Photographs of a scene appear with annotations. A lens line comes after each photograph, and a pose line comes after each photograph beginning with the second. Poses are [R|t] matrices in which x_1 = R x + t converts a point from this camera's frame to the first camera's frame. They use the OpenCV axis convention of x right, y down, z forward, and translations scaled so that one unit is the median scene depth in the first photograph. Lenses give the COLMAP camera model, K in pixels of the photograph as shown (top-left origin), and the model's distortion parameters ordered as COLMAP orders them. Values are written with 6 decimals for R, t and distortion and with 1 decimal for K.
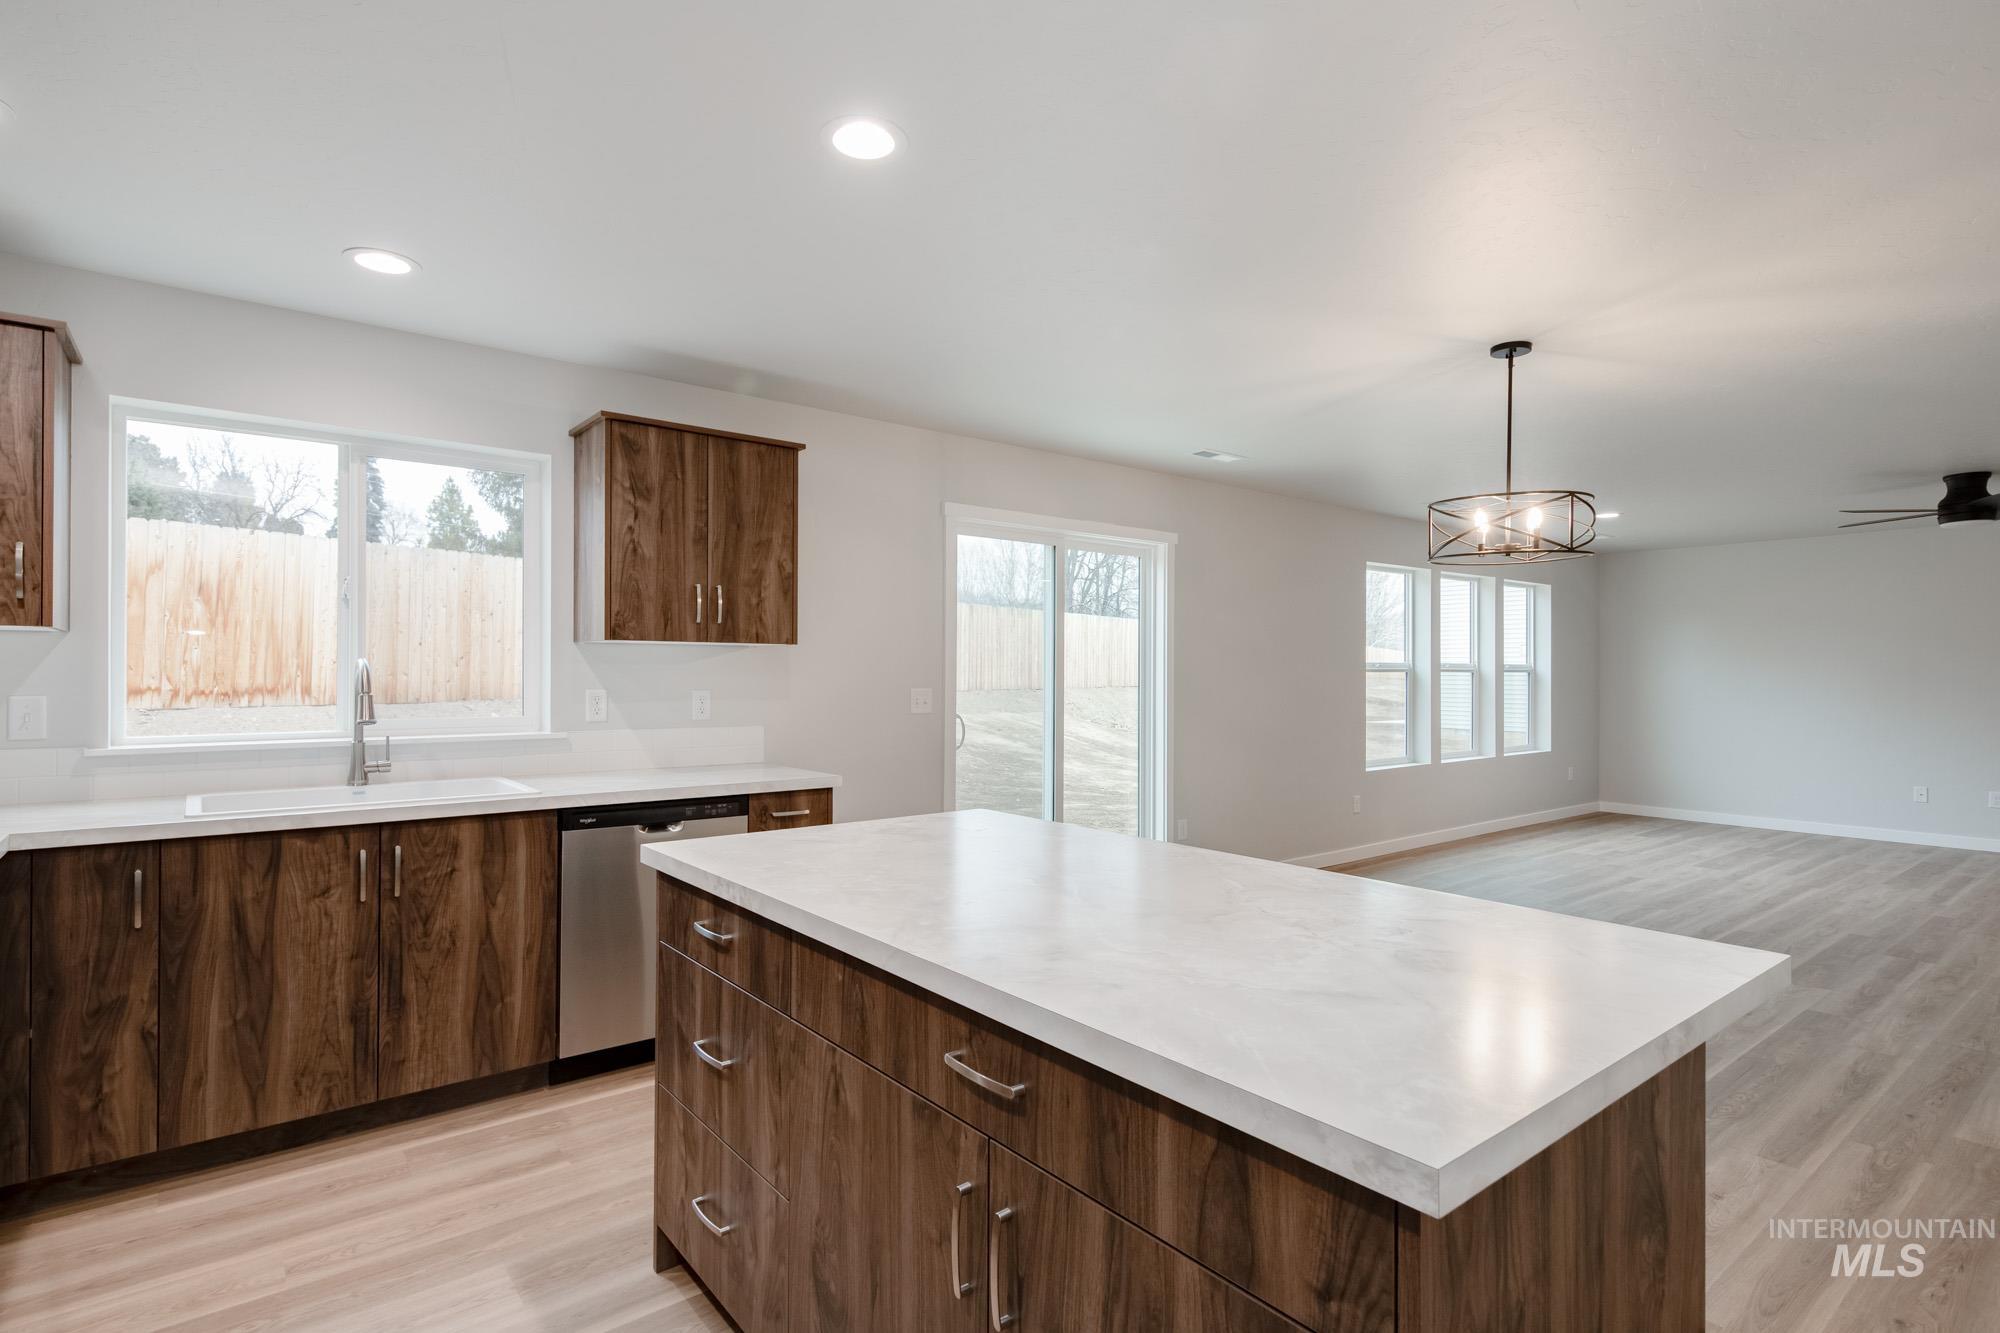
lens RADIAL K [[975.3, 0, 995.1], [0, 975.3, 671.6], [0, 0, 1]] dist [0.018569, -0.009613]
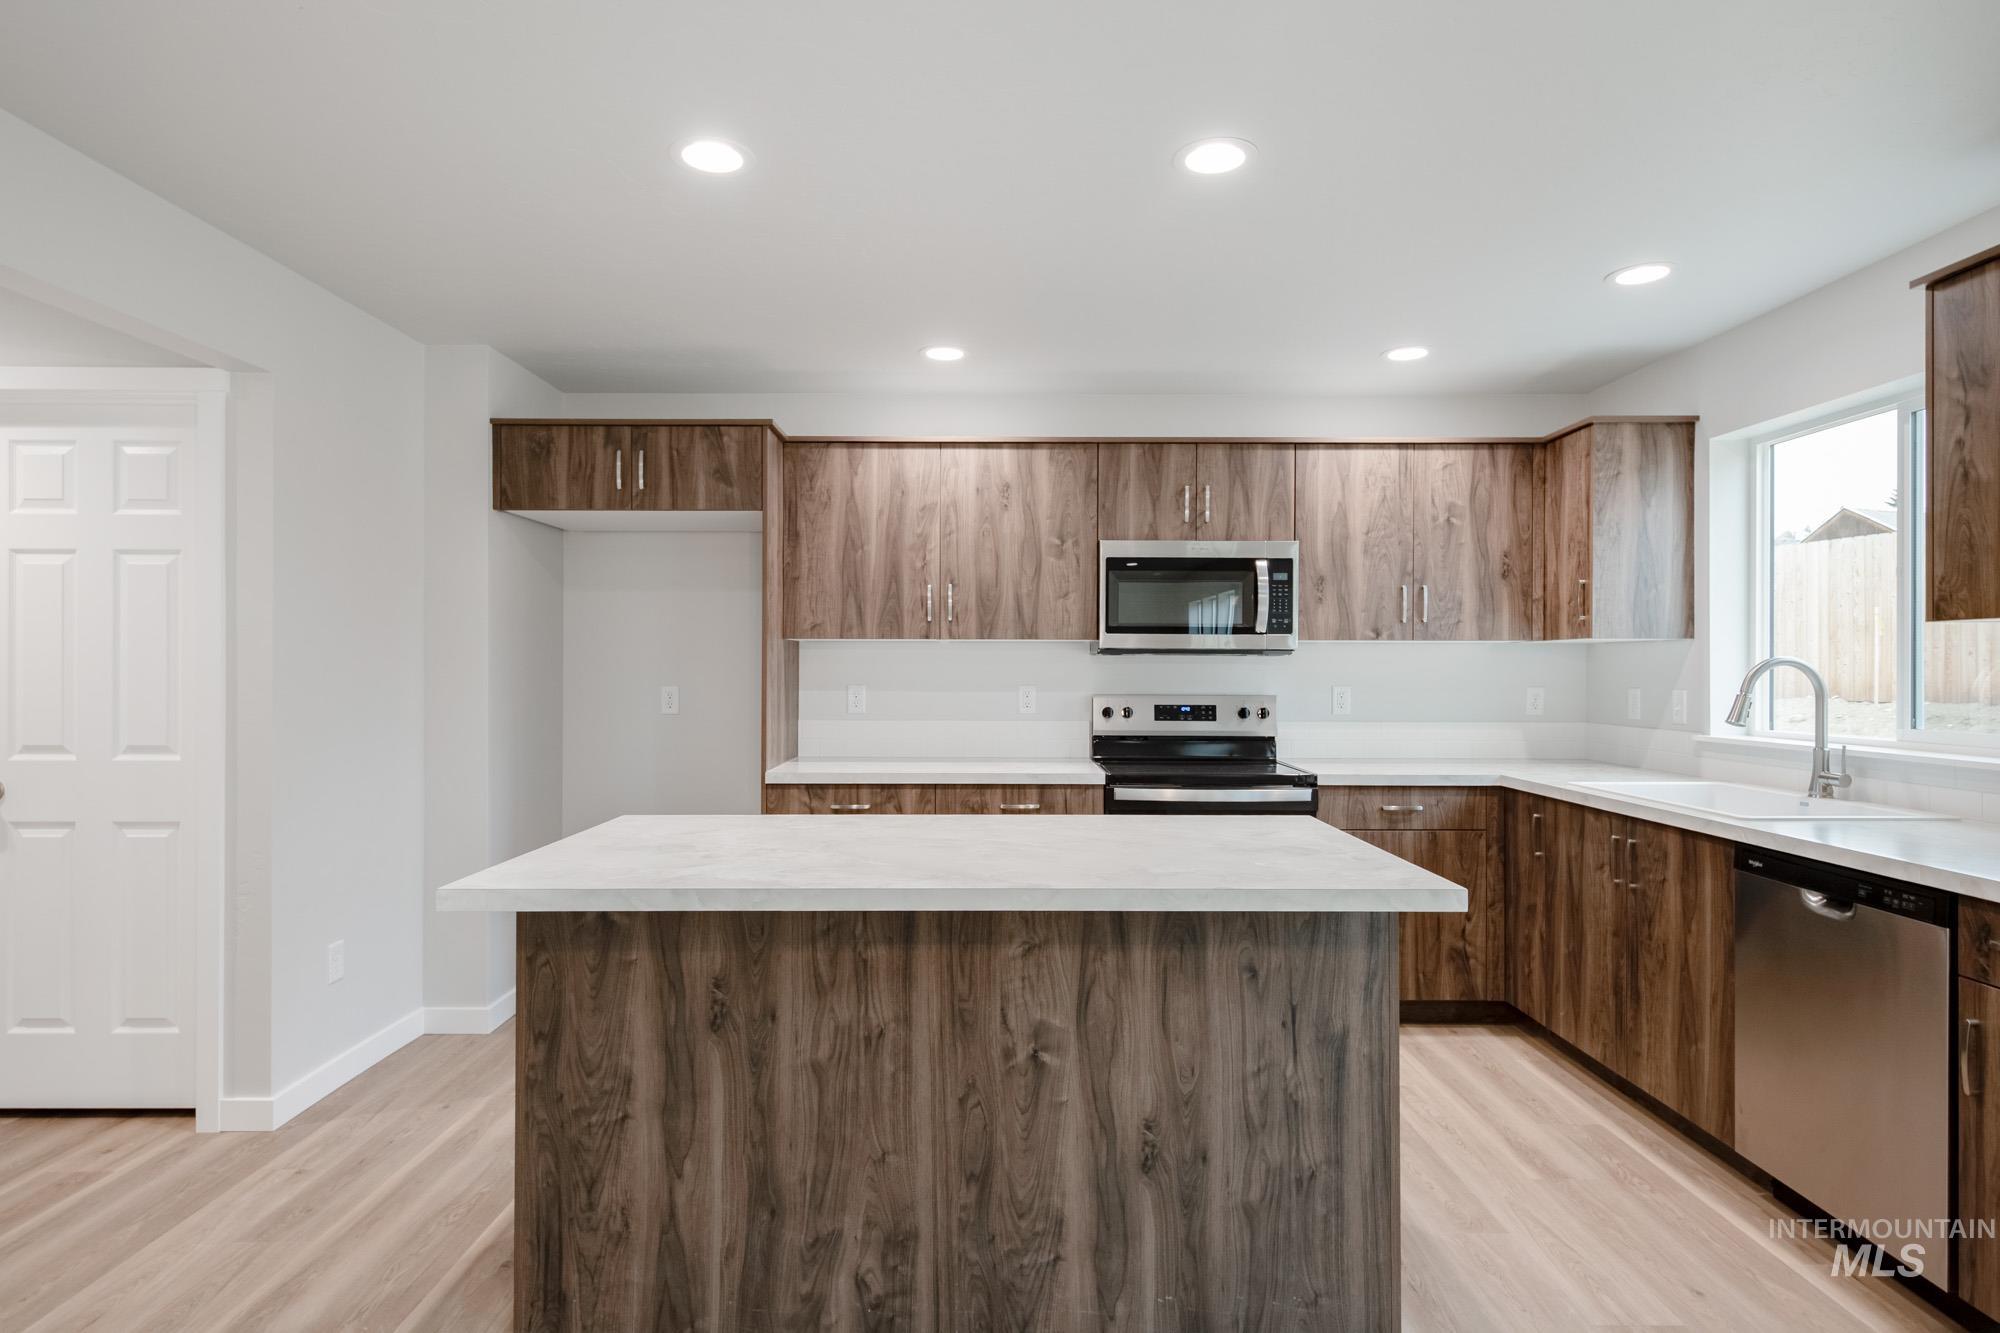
lens RADIAL K [[1054.6, 0, 991.7], [0, 1054.6, 675.5], [0, 0, 1]] dist [0.018052, -0.006873]
pose [[-0.618537, 0.001538, -0.785754, 0.506305], [-0.002751, 0.999988, 0.004122, 0.002034], [0.785751, 0.004711, -0.618525, 0.864794]]
